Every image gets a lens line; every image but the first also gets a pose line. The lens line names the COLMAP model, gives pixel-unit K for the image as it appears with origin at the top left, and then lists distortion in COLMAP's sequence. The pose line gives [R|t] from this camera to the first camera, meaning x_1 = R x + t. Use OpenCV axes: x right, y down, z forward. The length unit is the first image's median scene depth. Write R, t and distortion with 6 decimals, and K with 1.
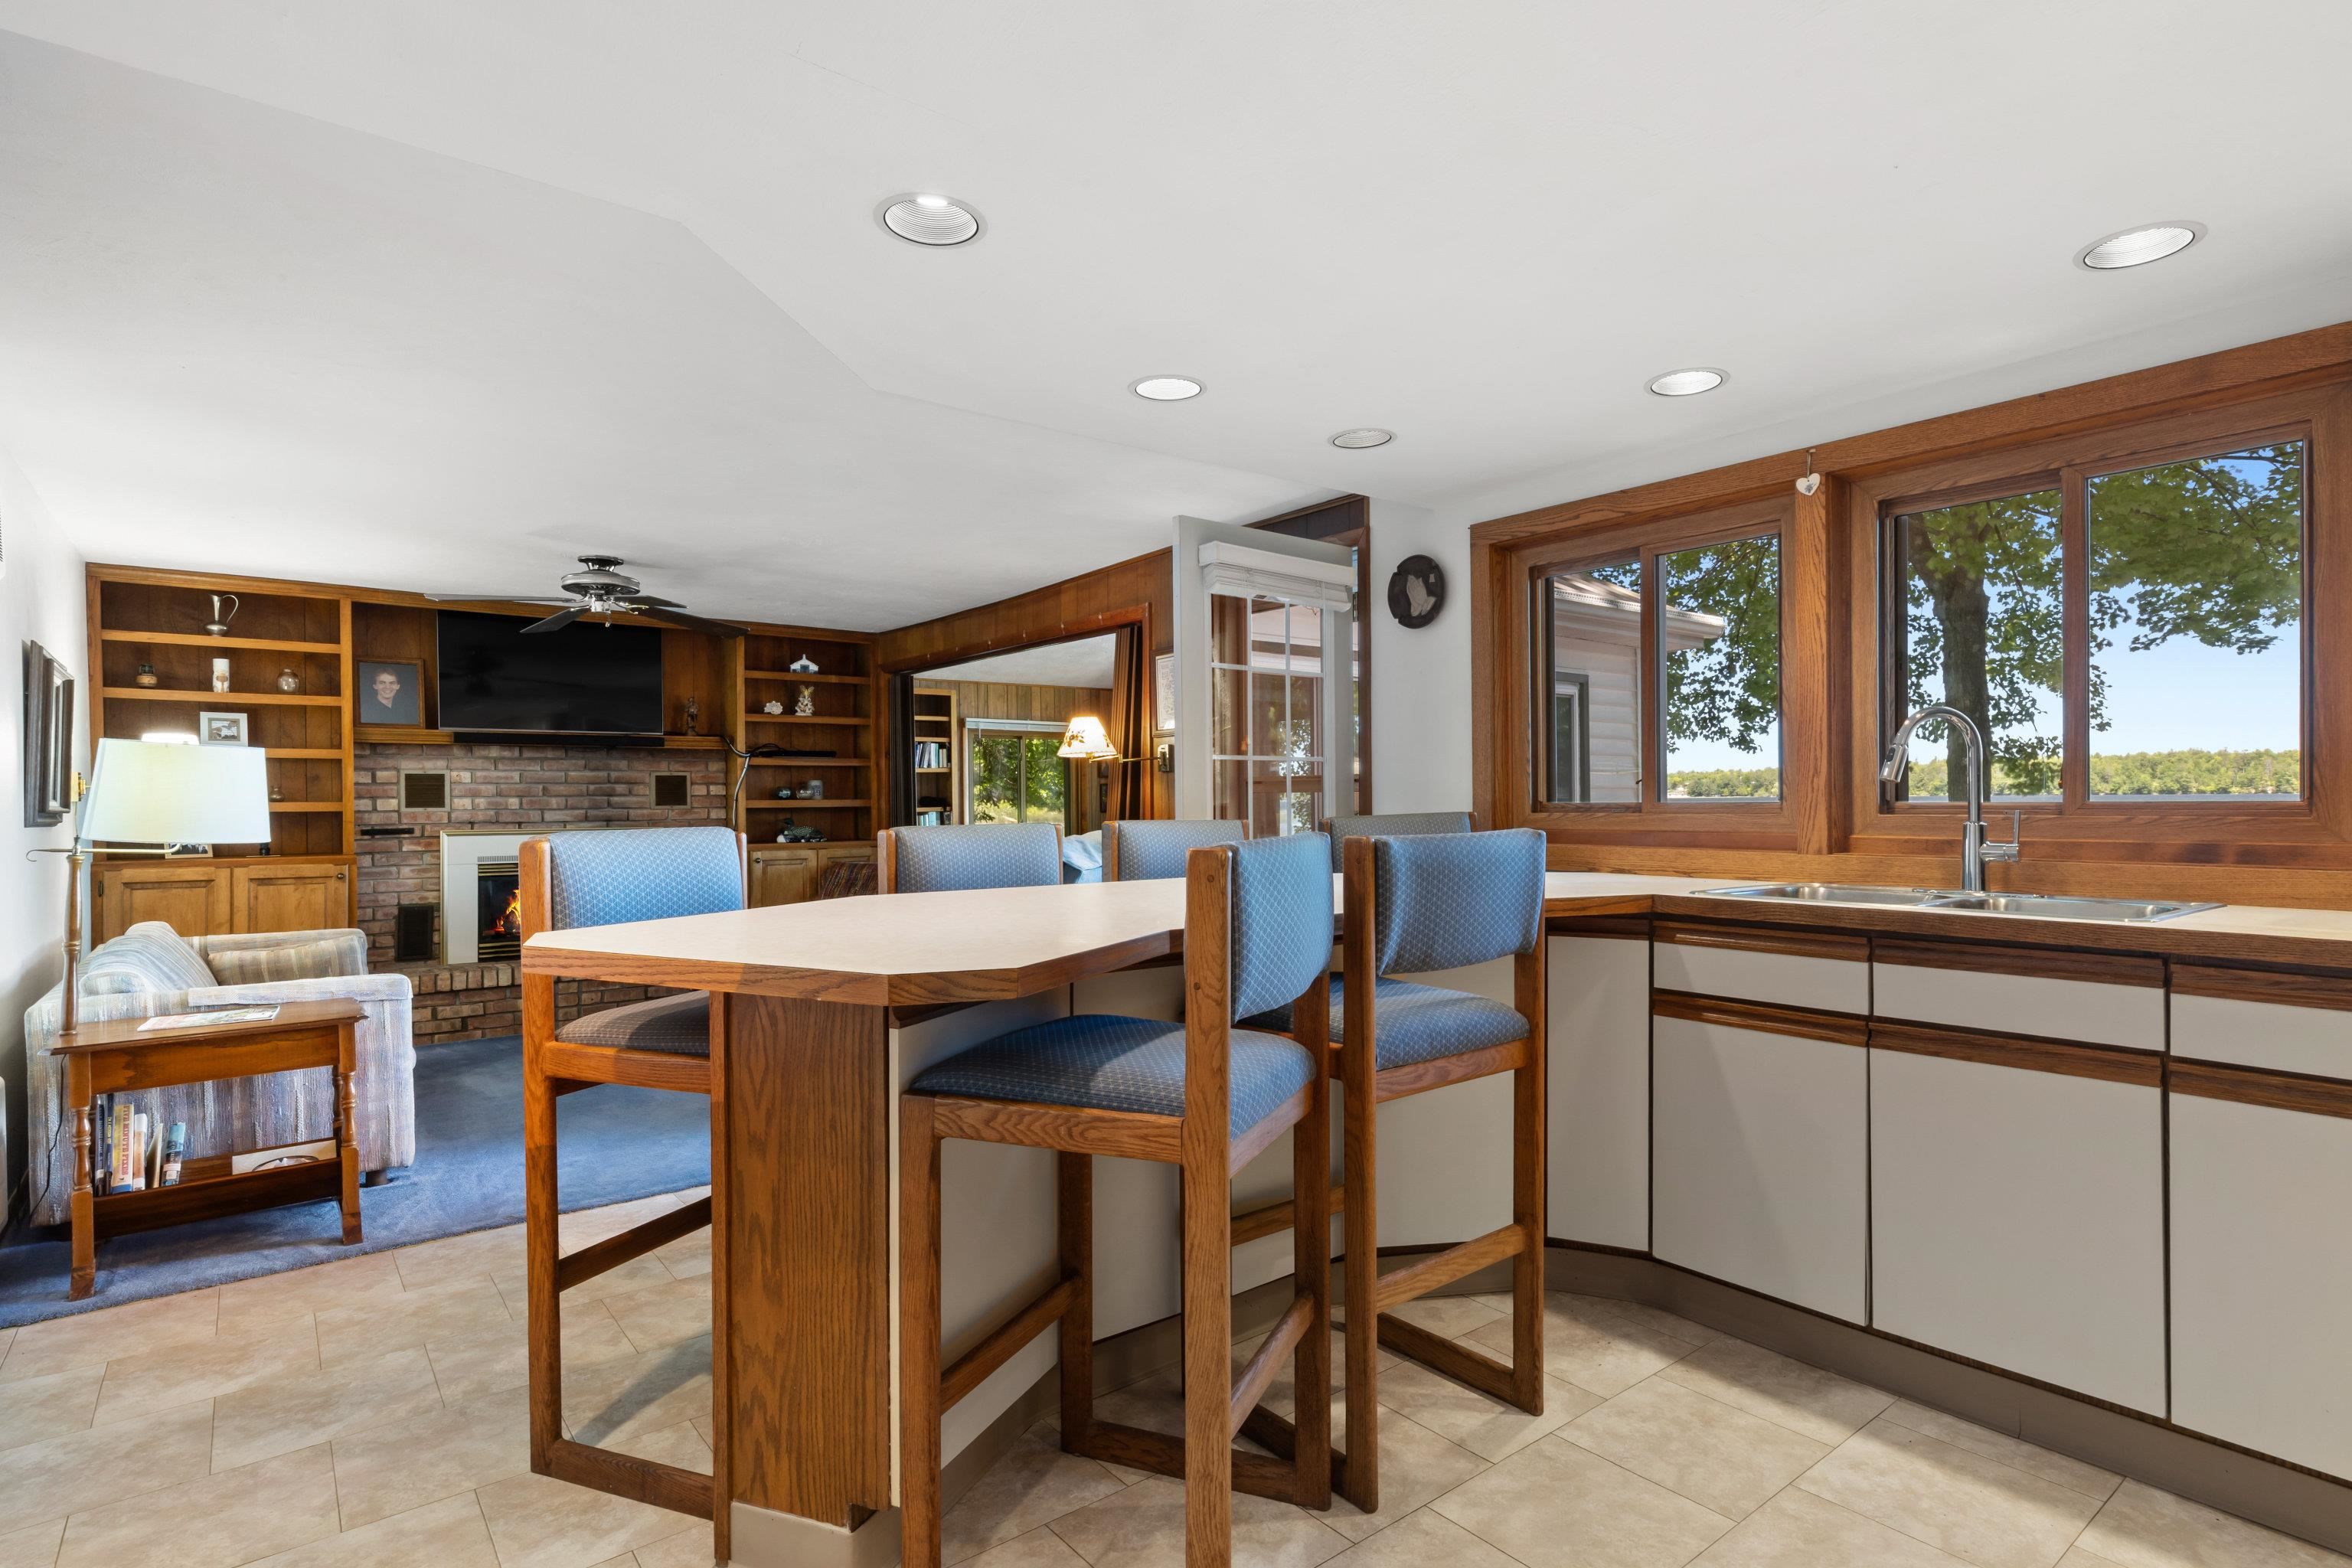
lens RADIAL K [[1200.4, 0, 1195.2], [0, 1200.4, 801.0], [0, 0, 1]] dist [0.002358, 0.000560]
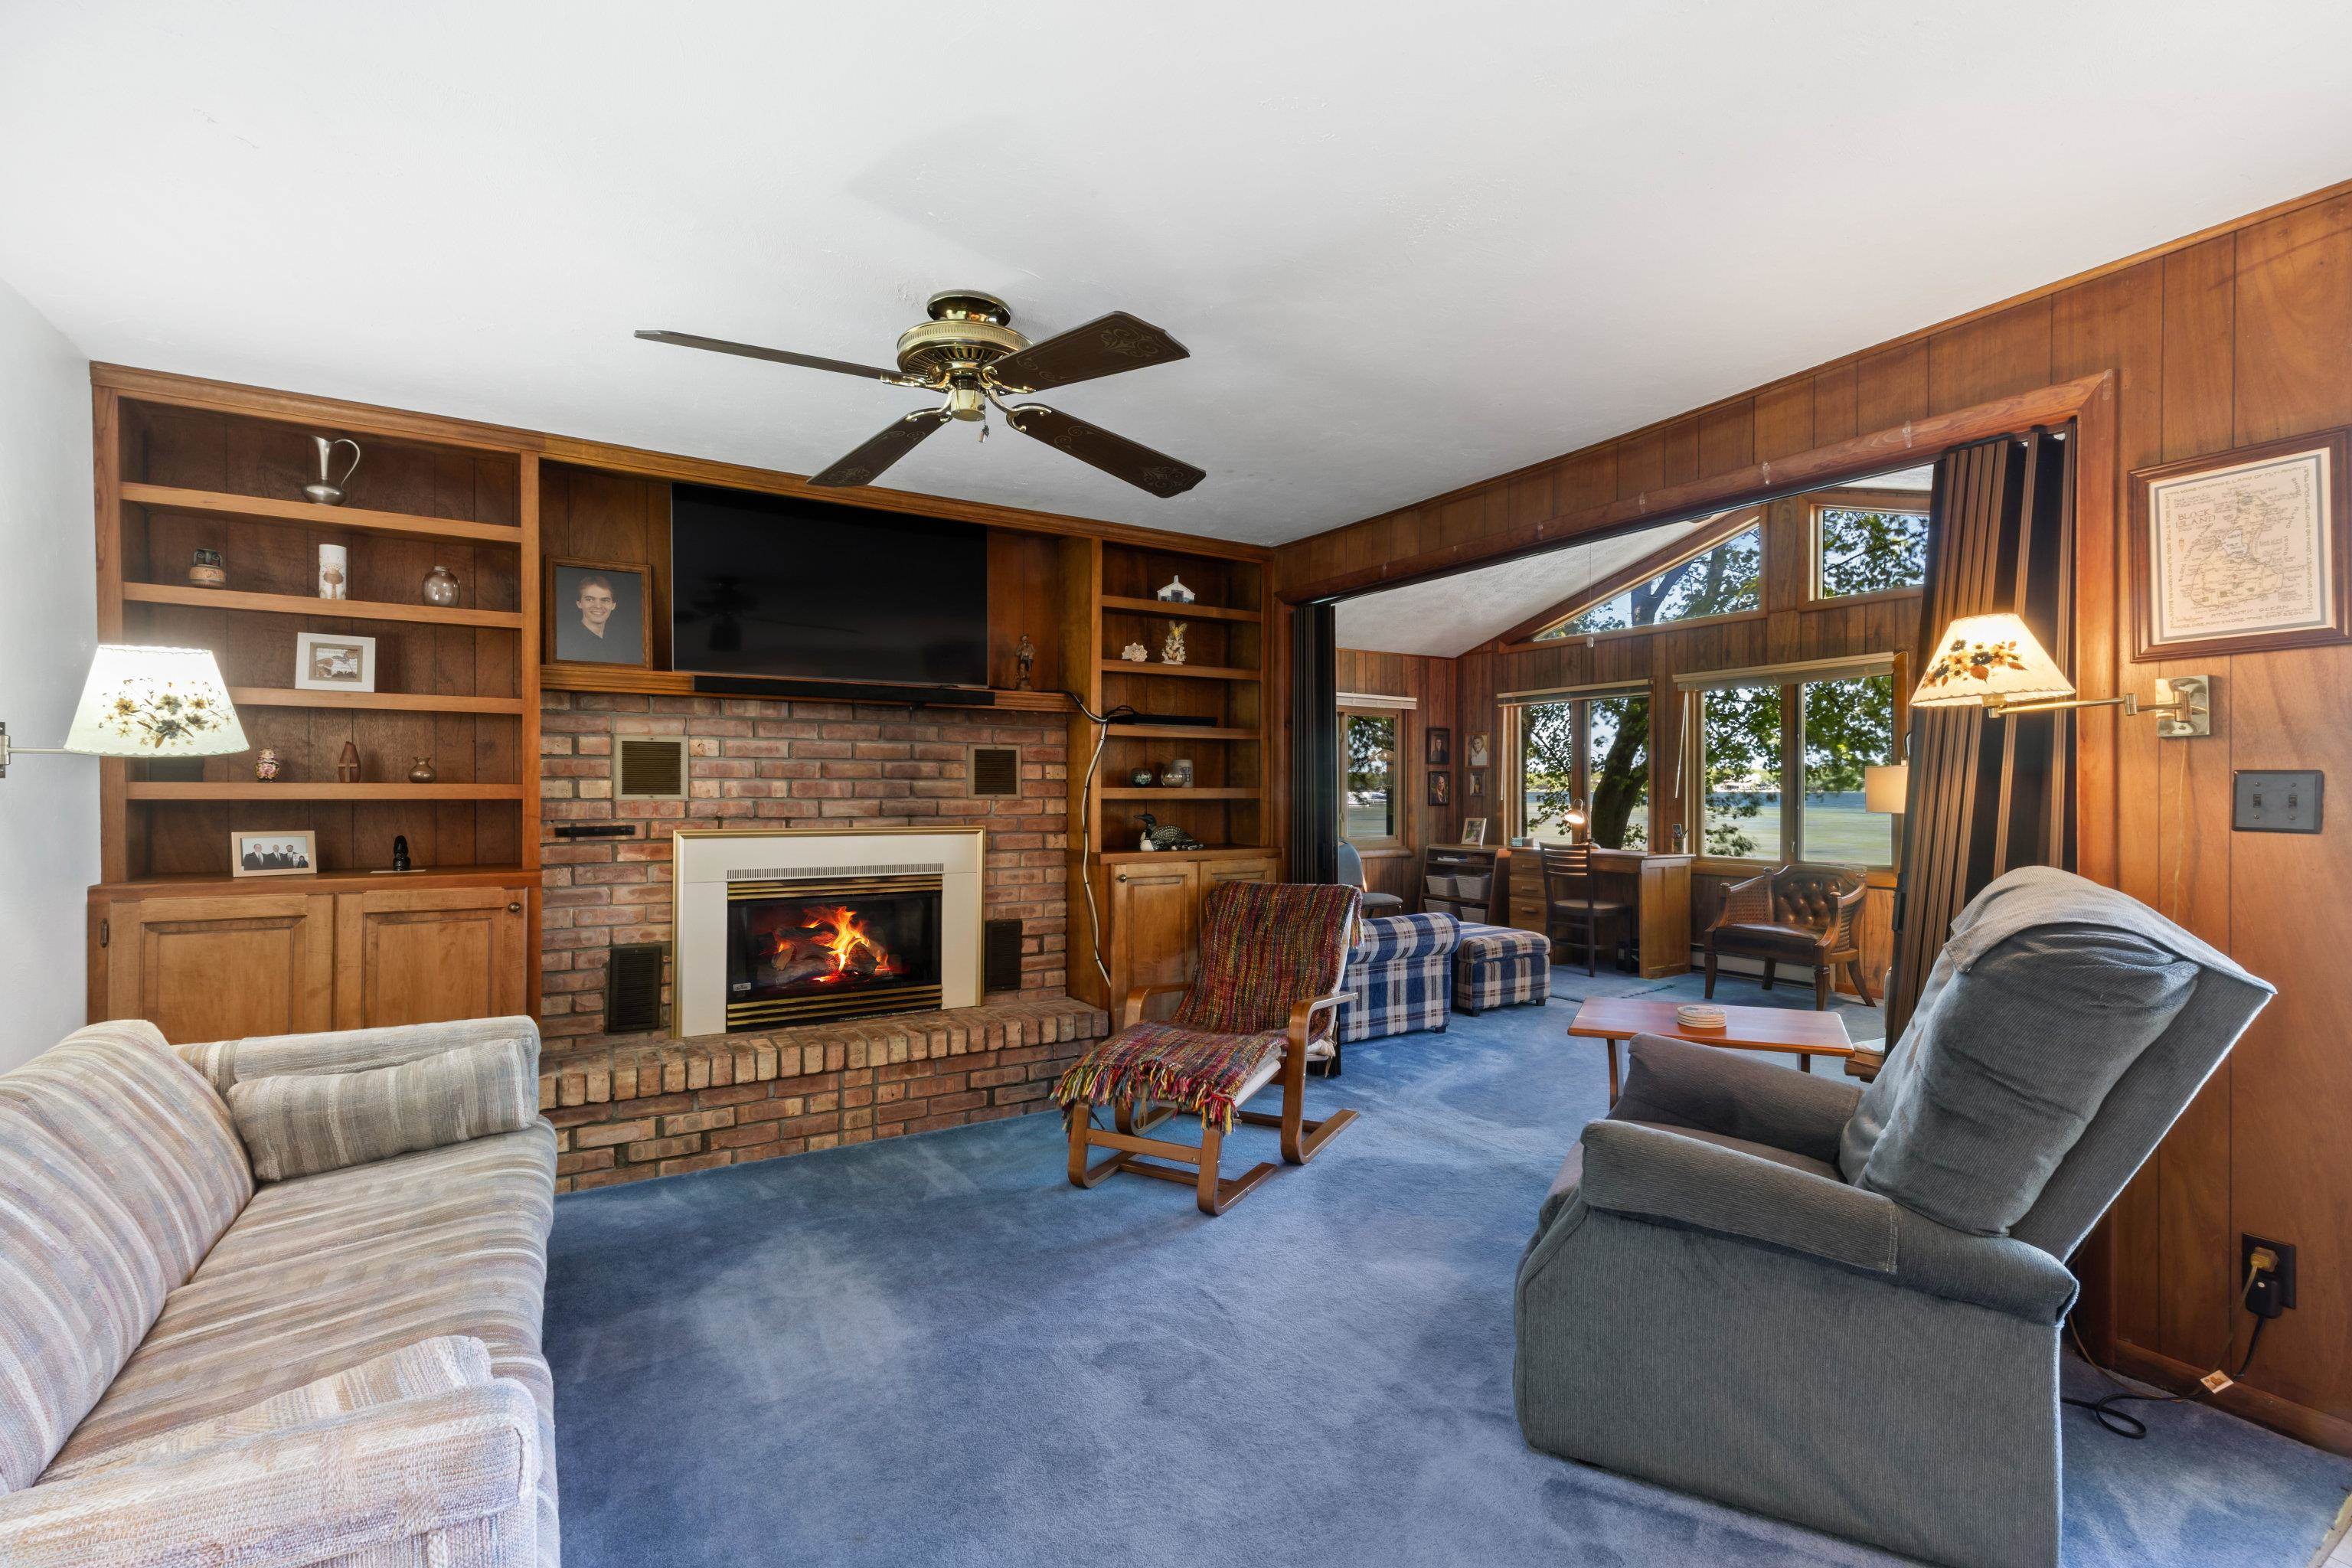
lens RADIAL K [[1050.6, 0, 1188.8], [0, 1050.6, 793.3], [0, 0, 1]] dist [0.007586, -0.000388]
pose [[0.993334, 0.011915, -0.114658, -0.285881], [-0.011495, 0.999925, 0.004319, -0.000661], [0.114701, -0.002972, 0.993396, 0.465847]]
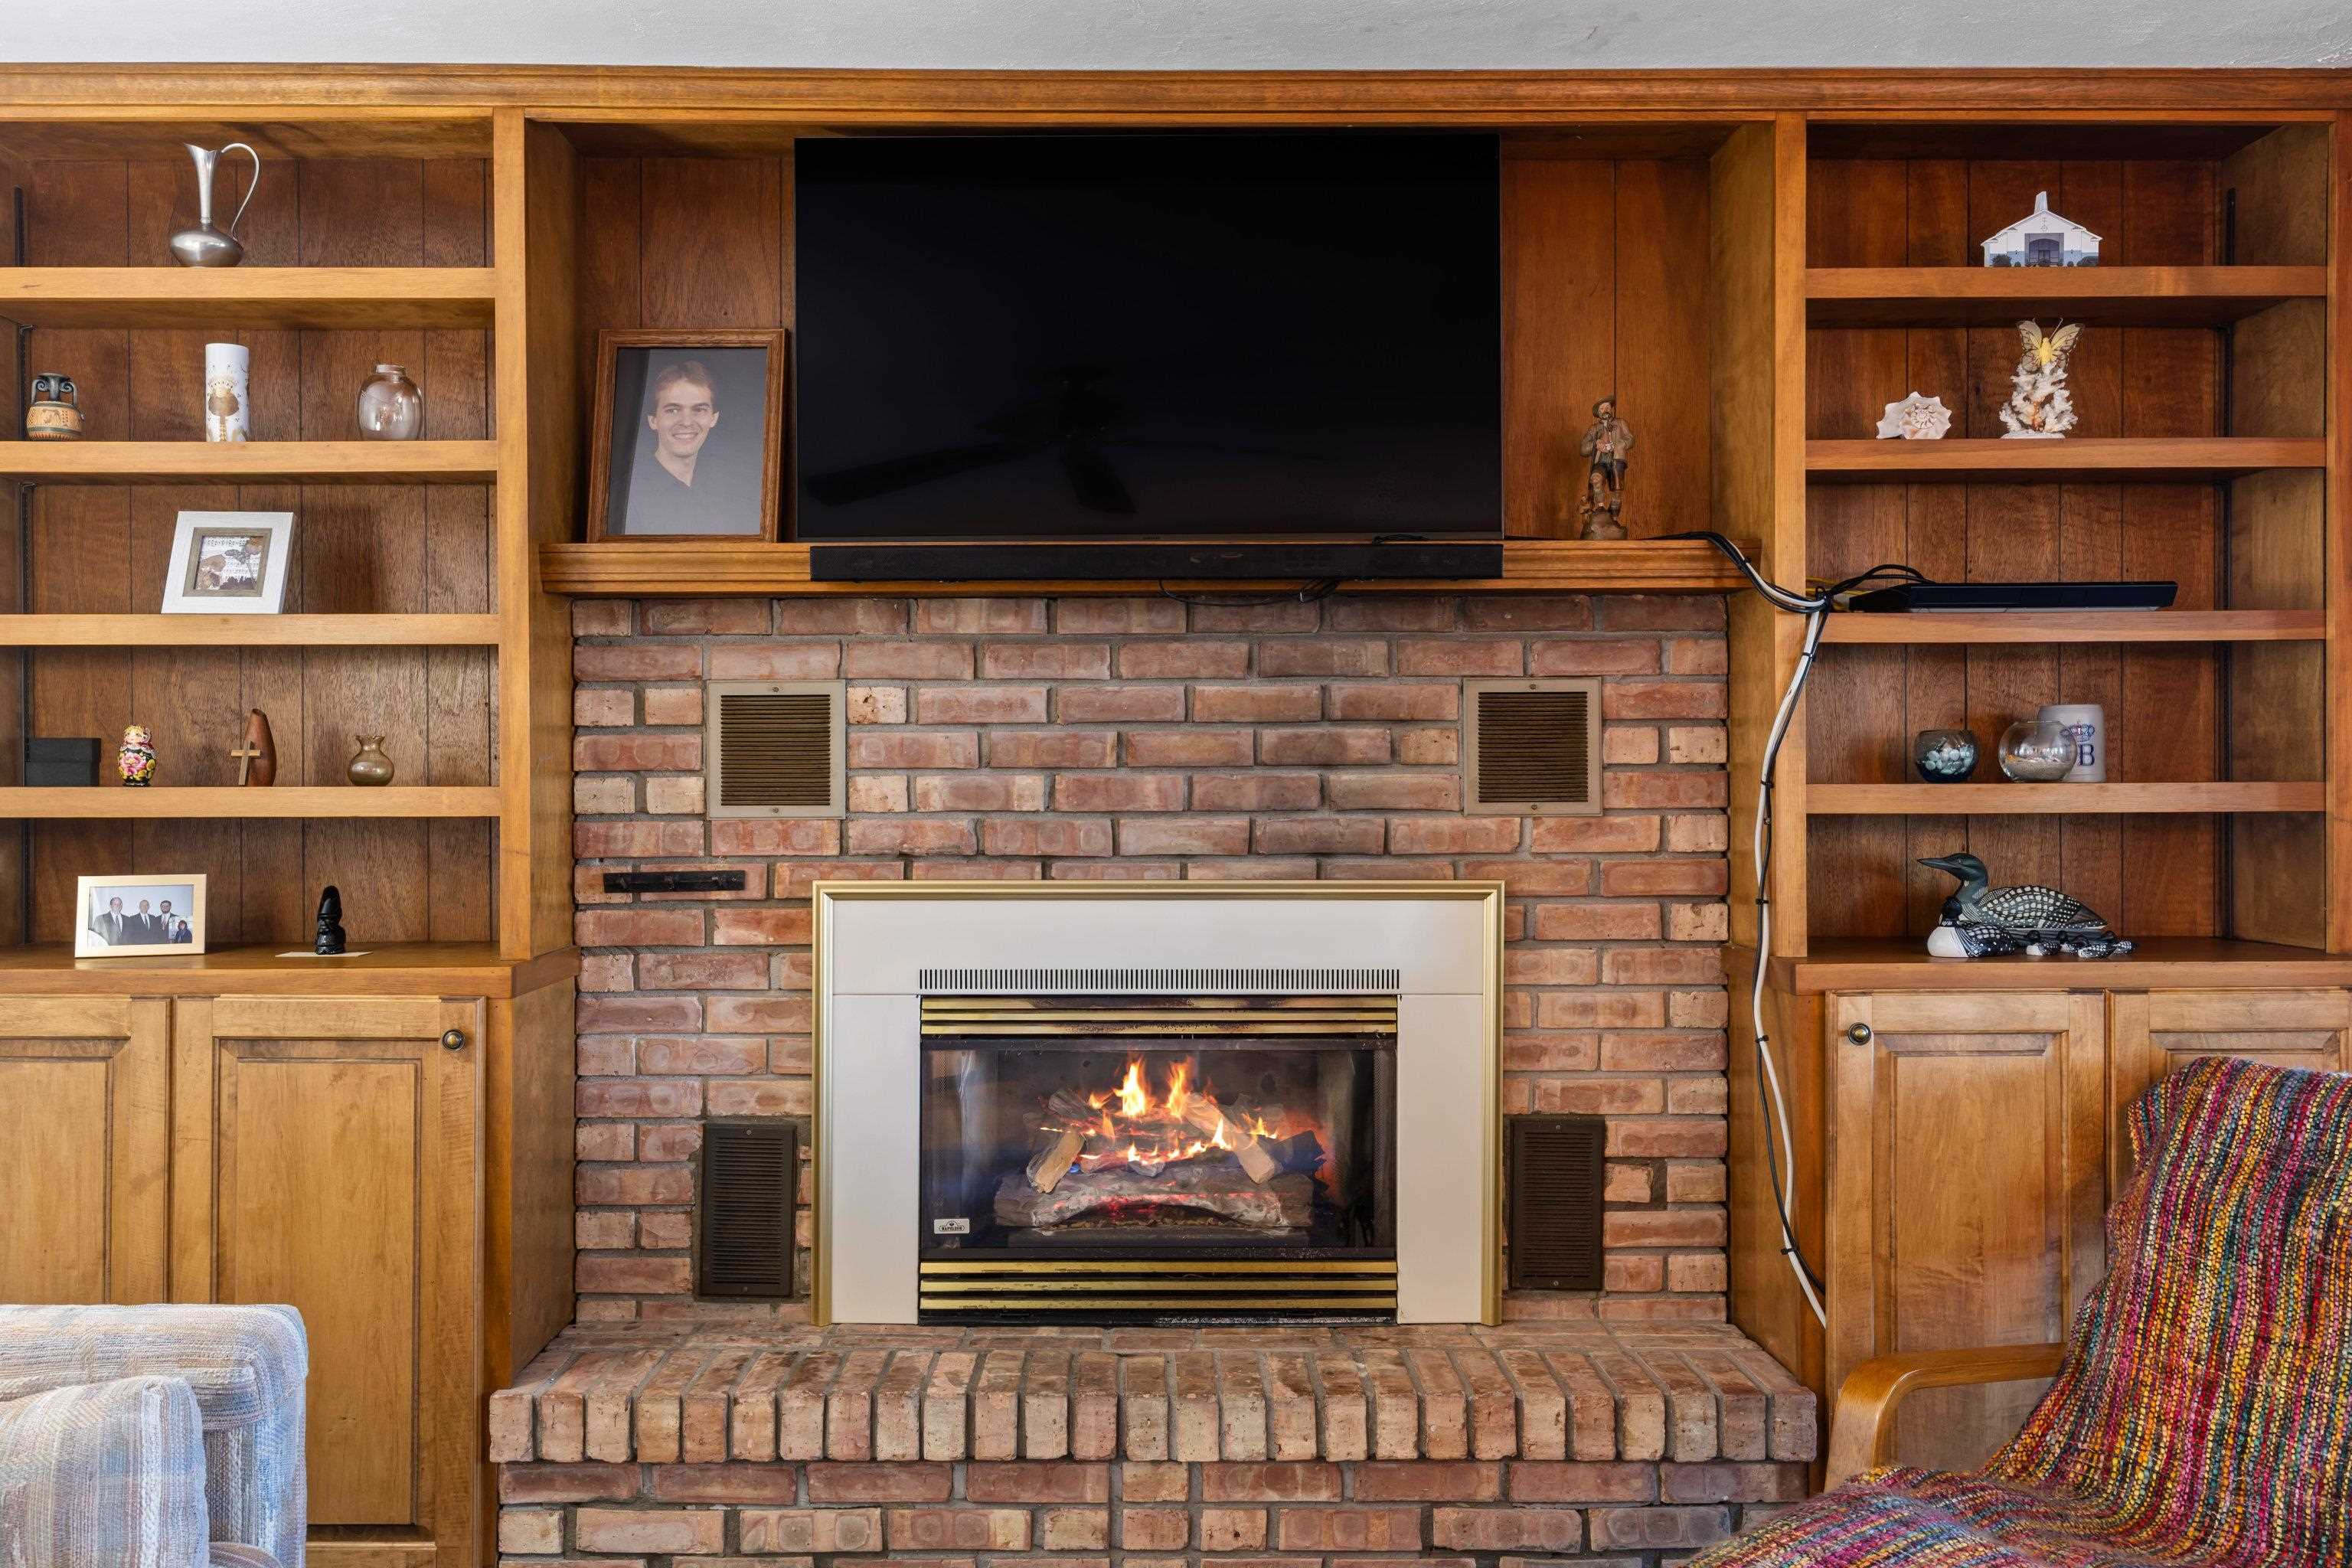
lens RADIAL K [[1803.1, 0, 1166.2], [0, 1803.1, 793.6], [0, 0, 1]] dist [0.004257, 0.003086]
pose [[0.790320, 0.007530, -0.612648, -0.275773], [-0.003315, 0.999962, 0.008014, -0.001369], [0.612685, -0.004302, 0.790315, 0.686899]]
